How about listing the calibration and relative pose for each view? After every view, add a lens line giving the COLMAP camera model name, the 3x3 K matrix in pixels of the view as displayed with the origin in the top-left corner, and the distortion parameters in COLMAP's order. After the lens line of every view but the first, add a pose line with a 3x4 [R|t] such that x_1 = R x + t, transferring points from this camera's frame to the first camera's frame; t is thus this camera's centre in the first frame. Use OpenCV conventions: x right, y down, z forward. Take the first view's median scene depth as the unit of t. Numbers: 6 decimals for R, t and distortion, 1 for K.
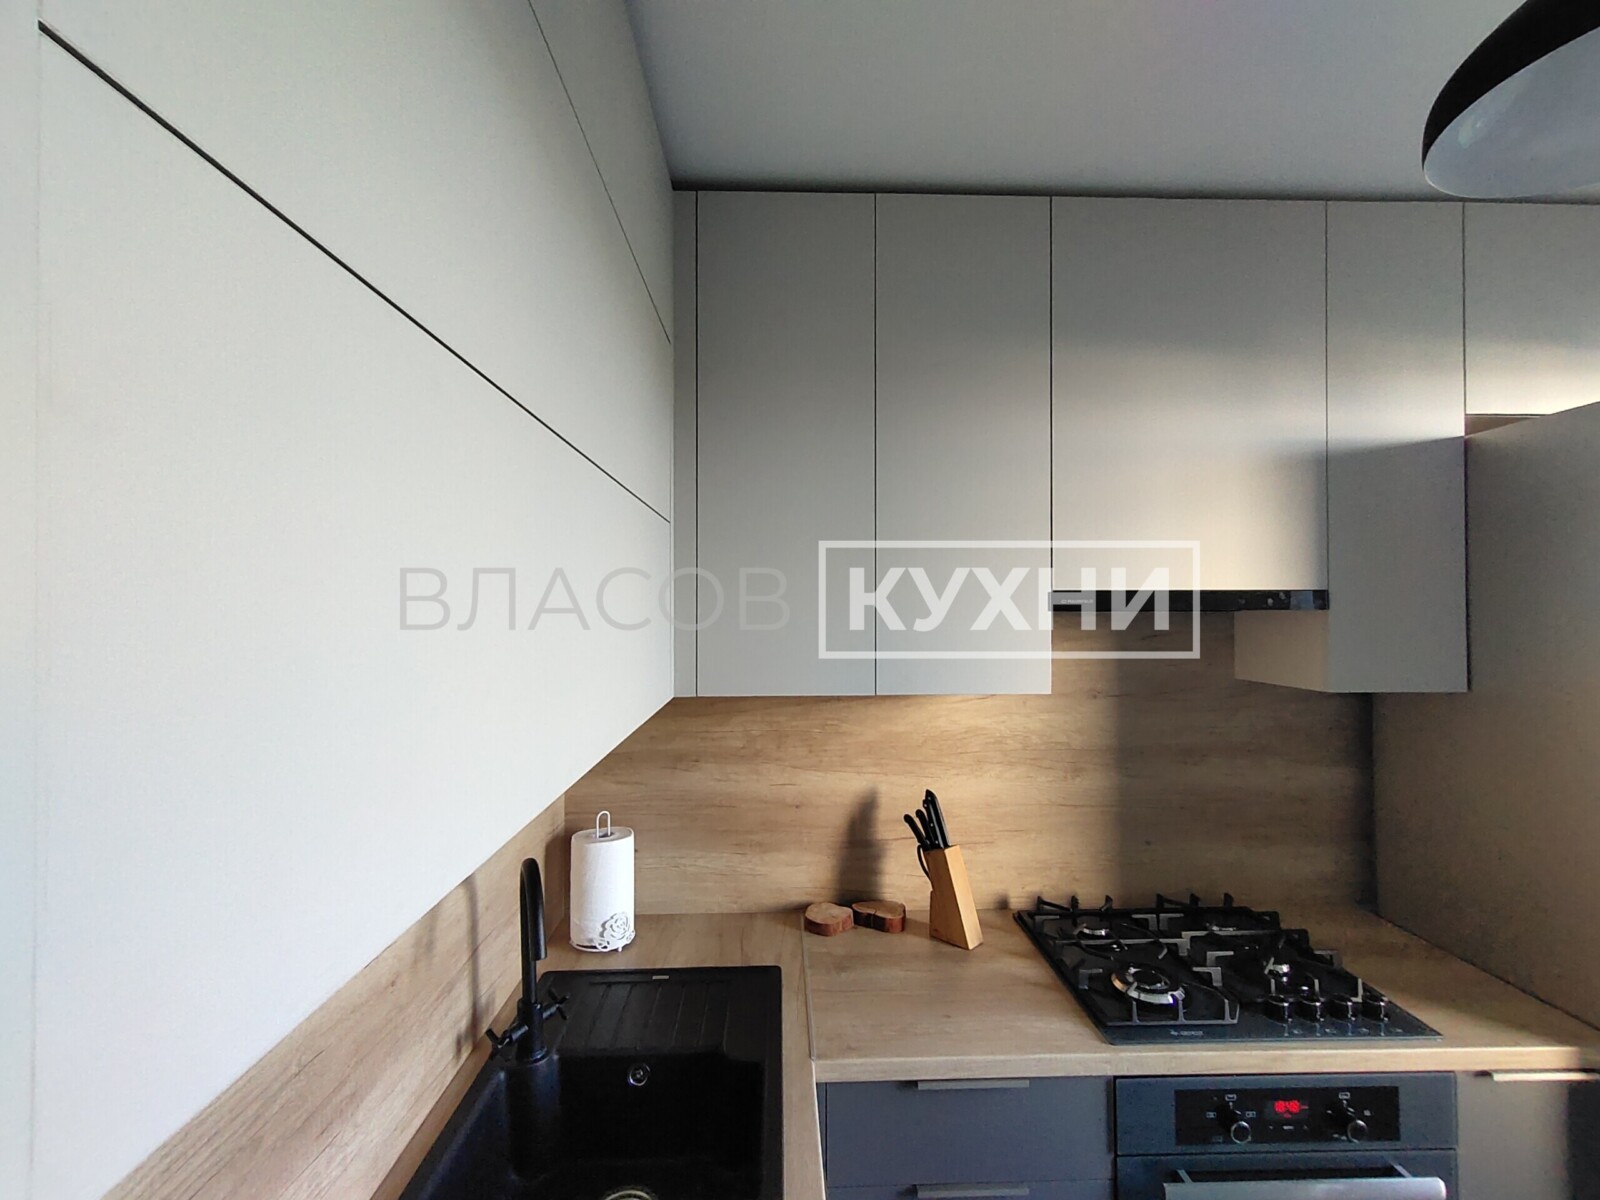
lens RADIAL K [[714.6, 0, 805.2], [0, 714.6, 596.2], [0, 0, 1]] dist [0.014352, -0.002864]
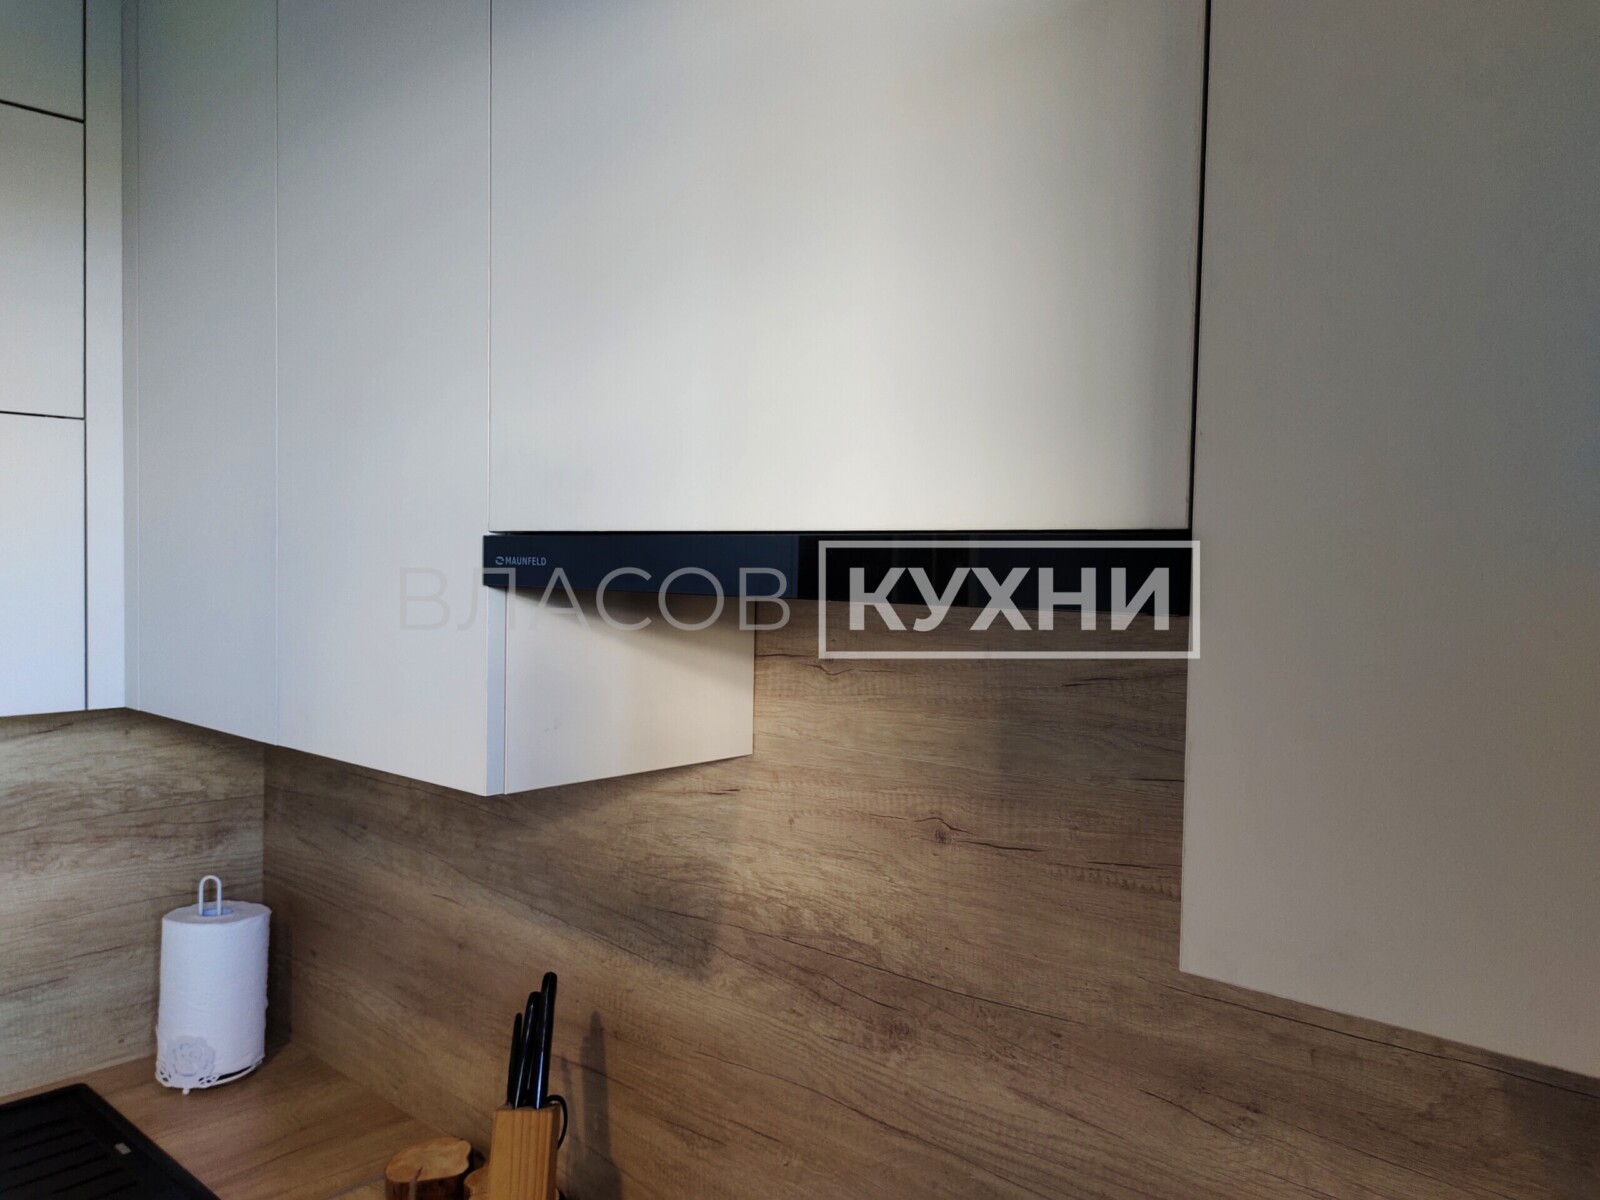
lens RADIAL K [[1197.5, 0, 798.2], [0, 1197.5, 592.8], [0, 0, 1]] dist [0.051765, -0.068314]
pose [[0.719053, 0.034305, -0.694108, 0.774771], [-0.007690, 0.999113, 0.041412, -0.003003], [0.694913, -0.024440, 0.718678, 0.544893]]
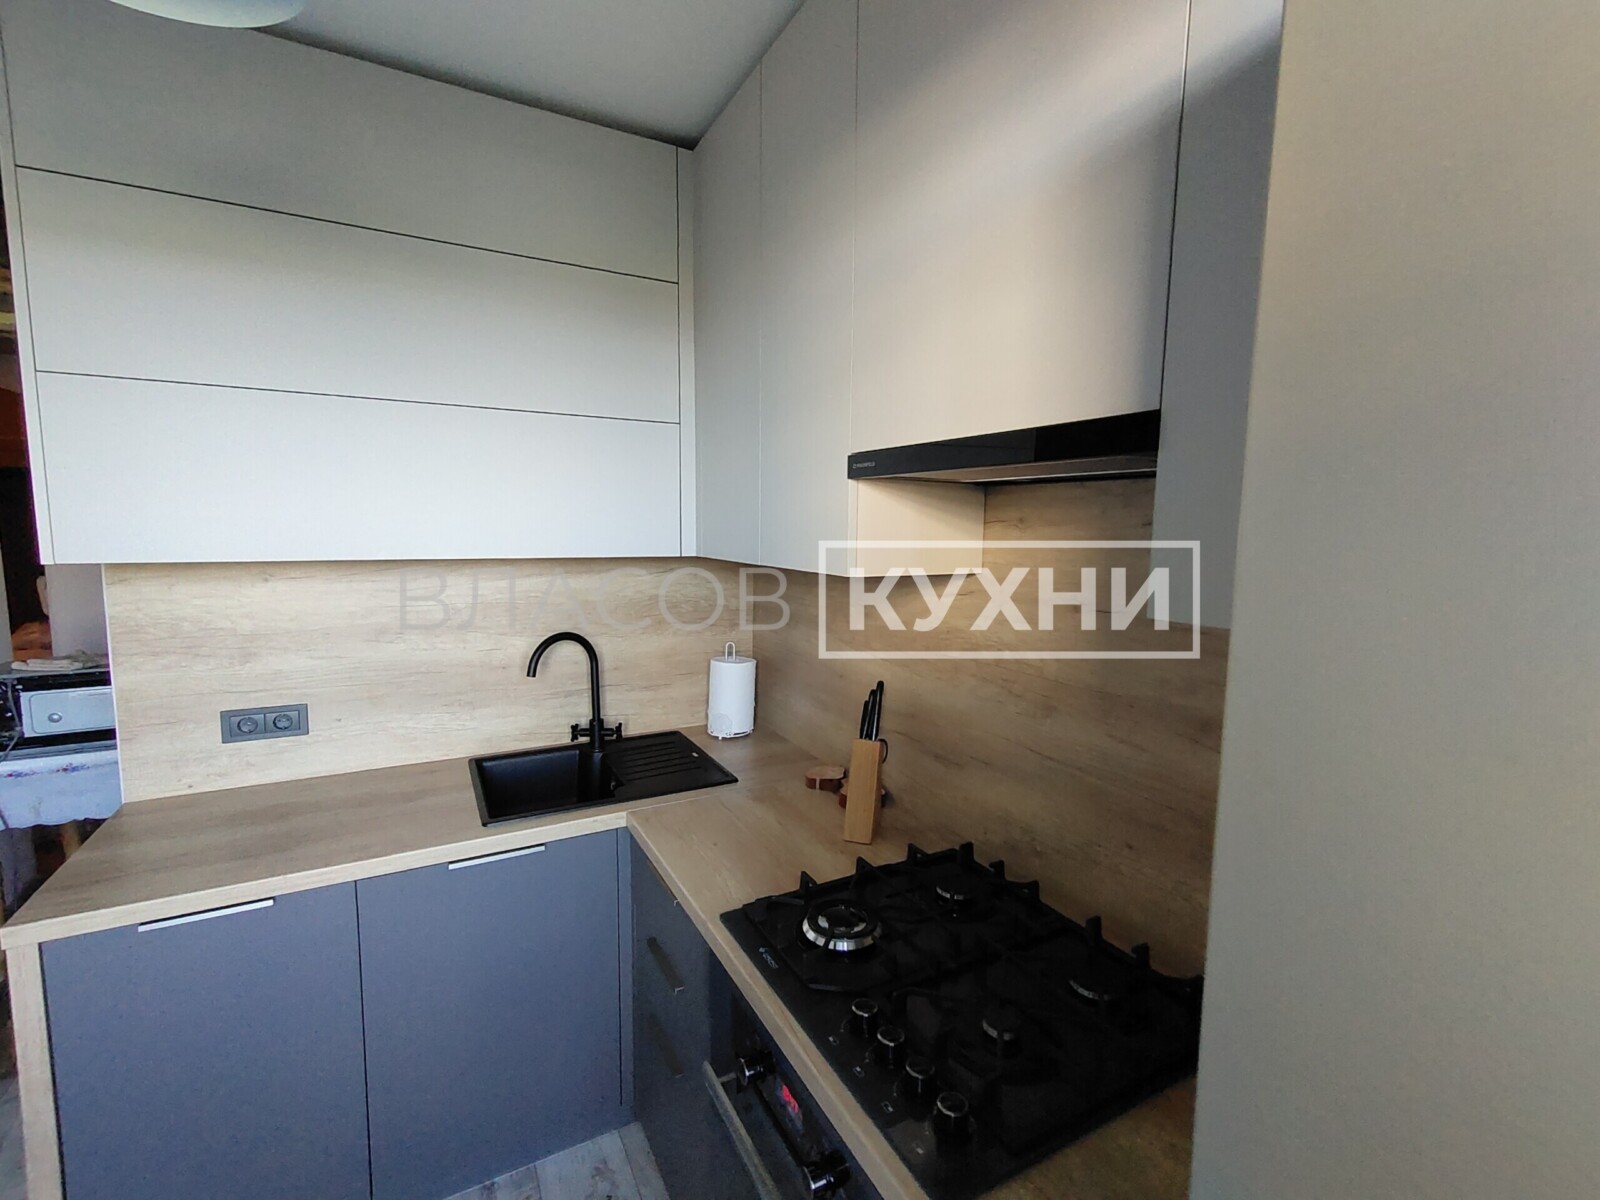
lens RADIAL K [[714.6, 0, 803.5], [0, 714.6, 598.8], [0, 0, 1]] dist [0.014352, -0.002864]
pose [[0.443196, 0.103819, -0.890392, 0.911289], [-0.000935, 0.993324, 0.115356, 0.053992], [0.896424, -0.050293, 0.440334, 0.483861]]
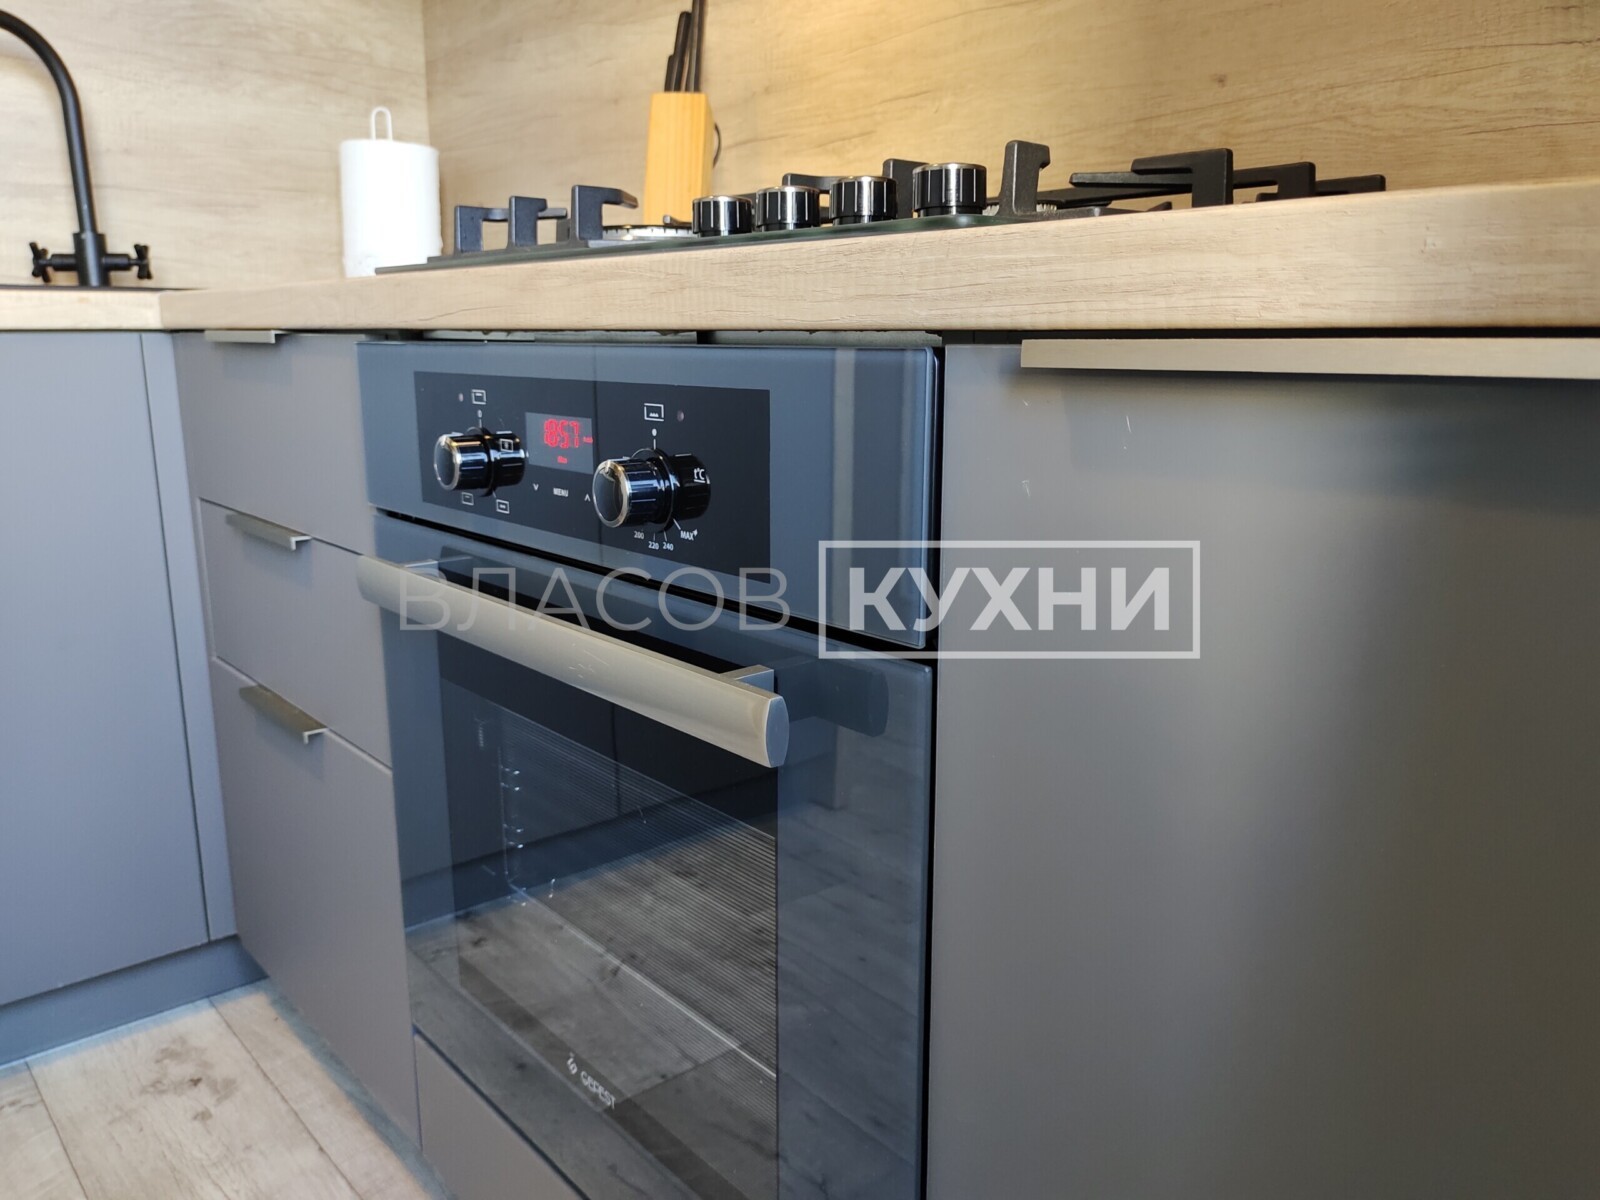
lens RADIAL K [[1197.5, 0, 797.0], [0, 1197.5, 599.8], [0, 0, 1]] dist [0.051765, -0.068314]
pose [[0.625831, 0.171841, -0.760793, 0.824399], [0.008129, 0.973938, 0.226671, 0.454692], [0.779917, -0.148042, 0.608123, 0.505490]]
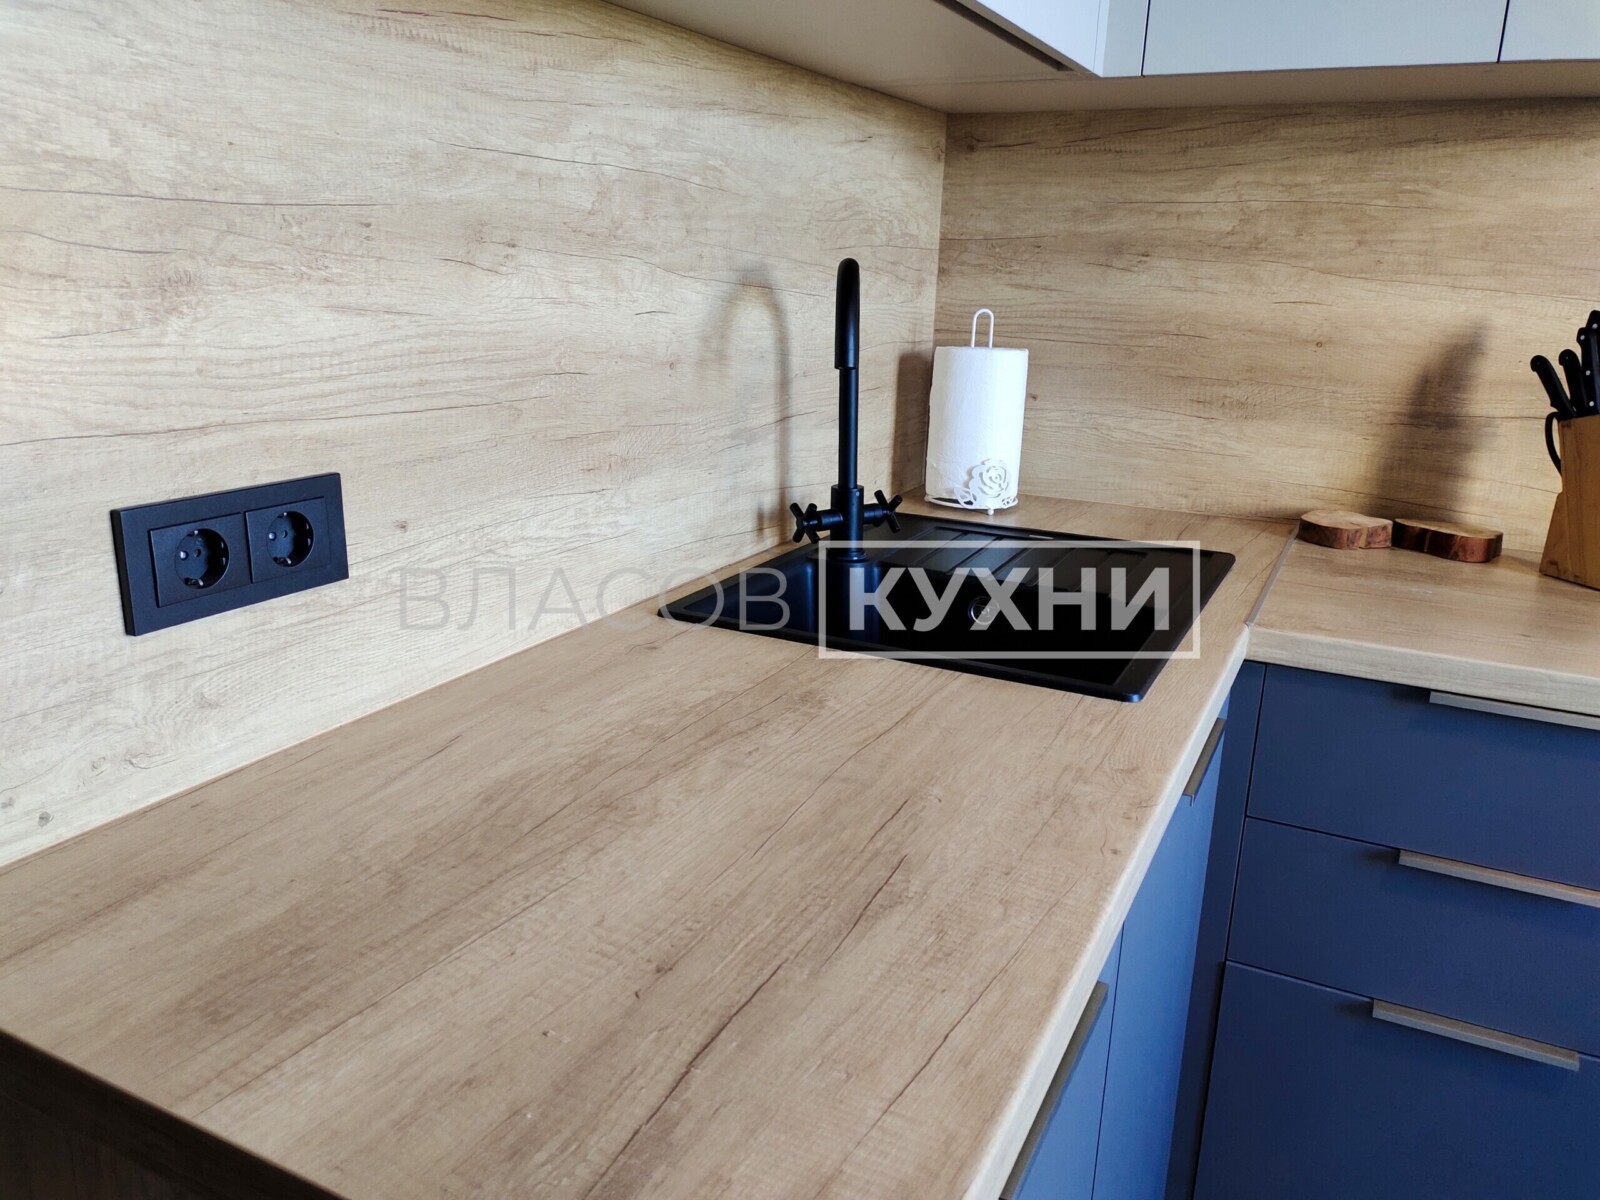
lens RADIAL K [[1197.5, 0, 797.4], [0, 1197.5, 596.9], [0, 0, 1]] dist [0.051765, -0.068314]
pose [[0.873977, 0.156607, -0.460041, 0.098683], [-0.022937, 0.958890, 0.282849, 0.226625], [0.485425, -0.236652, 0.841640, -0.043921]]
